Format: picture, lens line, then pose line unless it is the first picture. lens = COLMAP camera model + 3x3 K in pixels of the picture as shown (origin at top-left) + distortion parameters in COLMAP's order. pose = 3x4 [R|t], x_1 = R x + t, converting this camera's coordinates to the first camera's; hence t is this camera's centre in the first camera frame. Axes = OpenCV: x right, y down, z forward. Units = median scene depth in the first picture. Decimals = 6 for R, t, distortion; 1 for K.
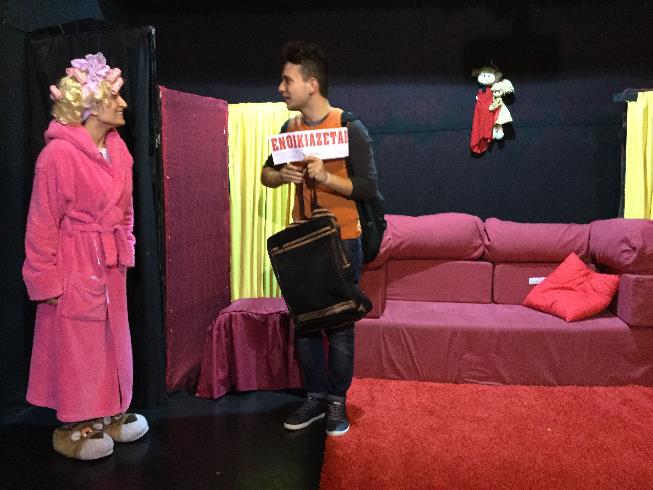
lens RADIAL K [[593.5, 0, 327.7], [0, 593.5, 243.7], [0, 0, 1]] dist [0.008351, 0.000000]
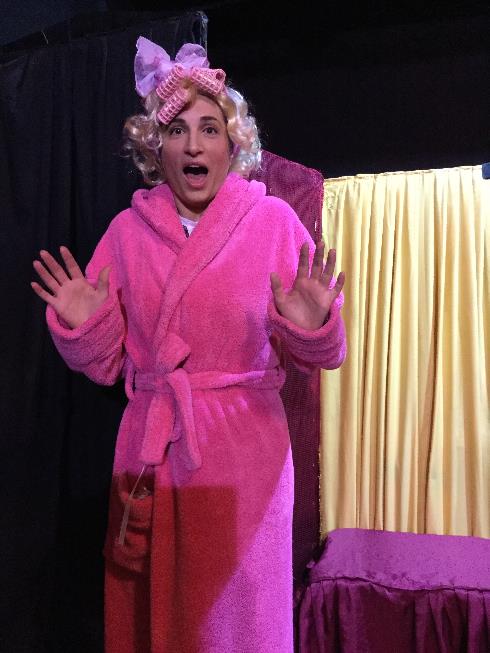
lens RADIAL K [[593.5, 0, 244.6], [0, 593.5, 327.2], [0, 0, 1]] dist [0.008351, 0.000000]
pose [[0.981689, 0.015877, -0.189830, -0.147677], [-0.032770, 0.995740, -0.086184, -0.045220], [0.187653, 0.090827, 0.978027, 0.493054]]
